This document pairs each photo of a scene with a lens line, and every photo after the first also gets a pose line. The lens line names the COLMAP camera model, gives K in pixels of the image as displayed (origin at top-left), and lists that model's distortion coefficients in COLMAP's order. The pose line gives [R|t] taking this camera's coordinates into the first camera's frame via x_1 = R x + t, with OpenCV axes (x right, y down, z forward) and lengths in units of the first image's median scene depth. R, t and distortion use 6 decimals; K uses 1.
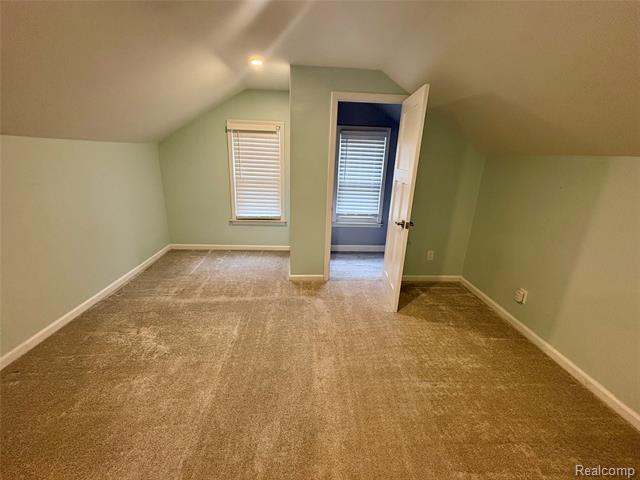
lens RADIAL K [[265.5, 0, 320.1], [0, 265.5, 240.4], [0, 0, 1]] dist [0.001404, 0.000048]
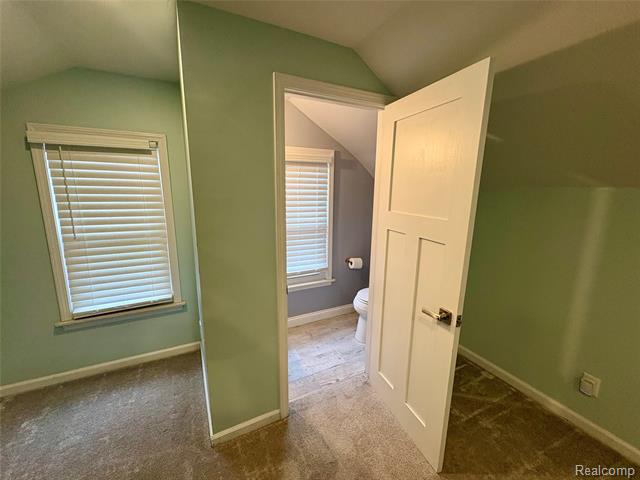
lens RADIAL K [[269.0, 0, 320.1], [0, 269.0, 238.0], [0, 0, 1]] dist [-0.000808, 0.000561]
pose [[0.917718, -0.100393, 0.384337, -0.085101], [0.138021, 0.987843, -0.071531, -0.160791], [-0.372484, 0.118692, 0.920417, 0.427335]]
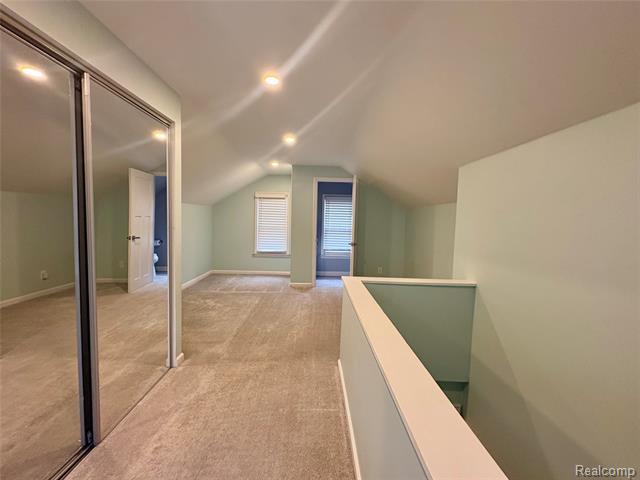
lens RADIAL K [[269.0, 0, 319.5], [0, 269.0, 237.7], [0, 0, 1]] dist [-0.000808, 0.000561]
pose [[0.998959, -0.010663, -0.044362, 0.132700], [-0.000486, 0.969763, -0.244048, 0.256379], [0.045623, 0.243815, 0.968748, -0.591515]]
